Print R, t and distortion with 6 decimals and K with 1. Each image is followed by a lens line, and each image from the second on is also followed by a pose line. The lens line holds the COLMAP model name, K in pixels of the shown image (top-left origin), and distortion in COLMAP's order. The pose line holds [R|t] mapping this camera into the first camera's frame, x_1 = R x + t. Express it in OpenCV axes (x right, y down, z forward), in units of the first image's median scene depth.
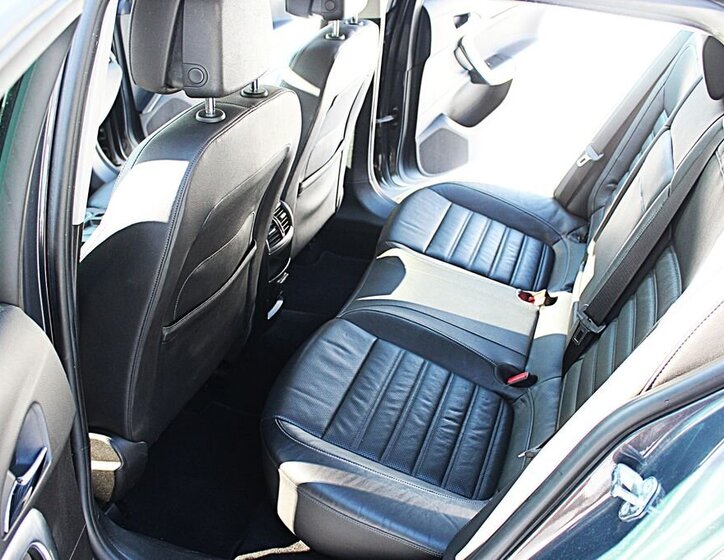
lens RADIAL K [[754.7, 0, 364.1], [0, 754.7, 279.3], [0, 0, 1]] dist [-0.120452, 0.000000]
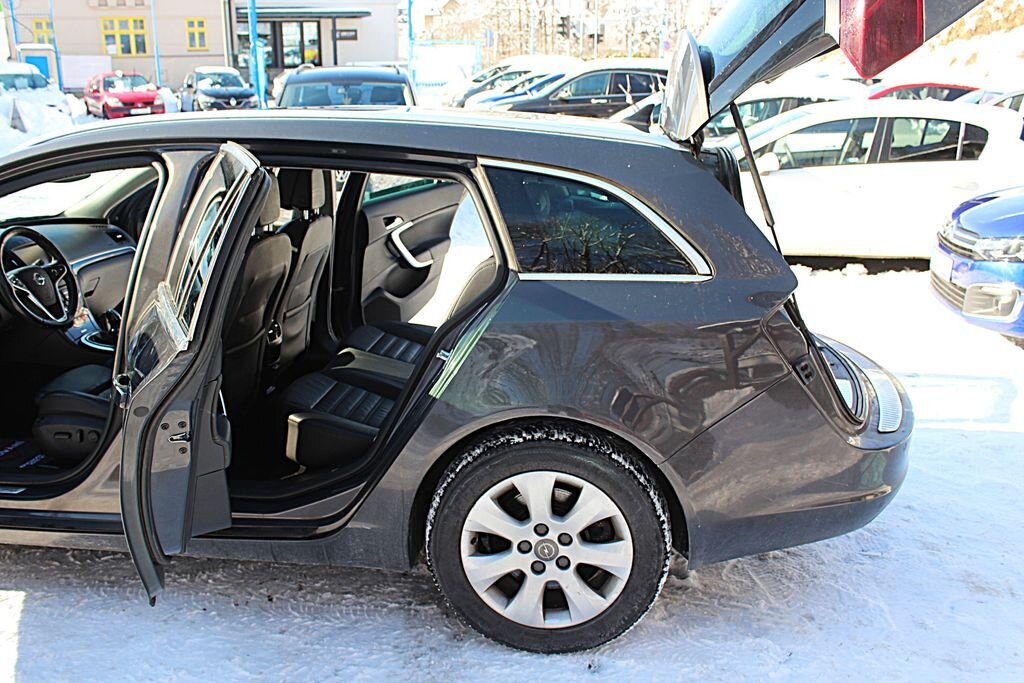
lens RADIAL K [[927.9, 0, 503.4], [0, 927.9, 346.2], [0, 0, 1]] dist [-0.099281, 0.000000]
pose [[0.978352, -0.032993, 0.204303, -0.037730], [0.086868, 0.961500, -0.260715, 0.509003], [-0.187836, 0.272818, 0.943551, -0.919834]]
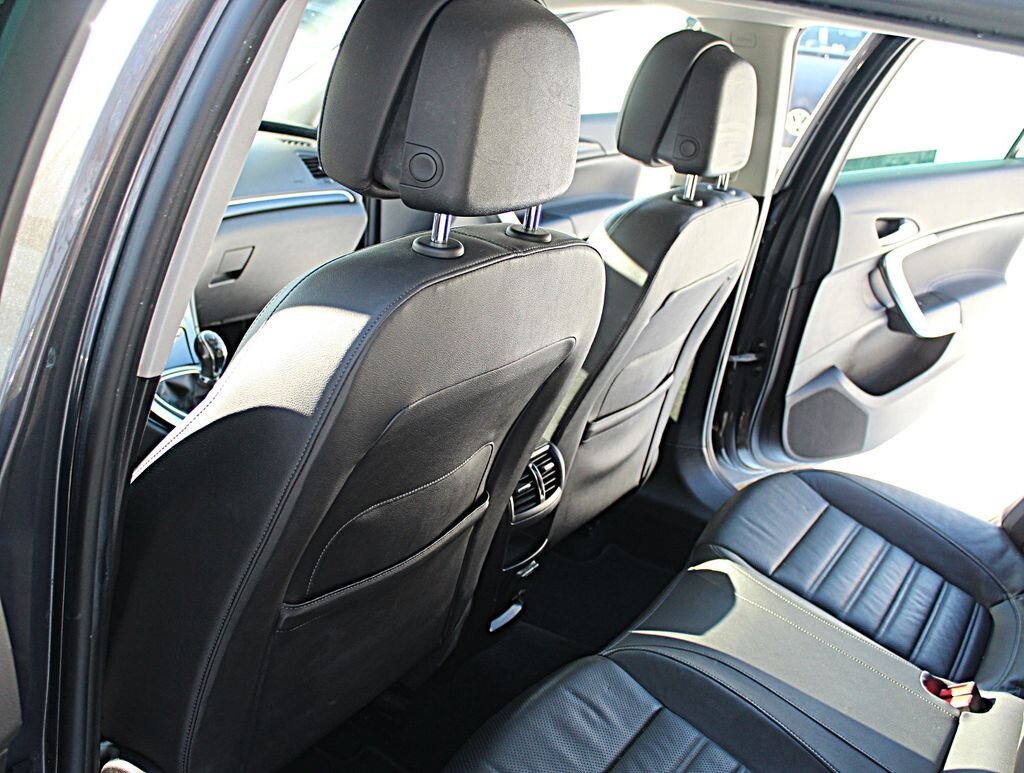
lens RADIAL K [[1038.8, 0, 518.7], [0, 1038.8, 390.3], [0, 0, 1]] dist [-0.112206, 0.000000]
pose [[0.967213, 0.179854, -0.179310, 0.007805], [-0.210380, 0.962905, -0.168982, 0.002516], [0.142266, 0.201164, 0.969171, 0.177163]]
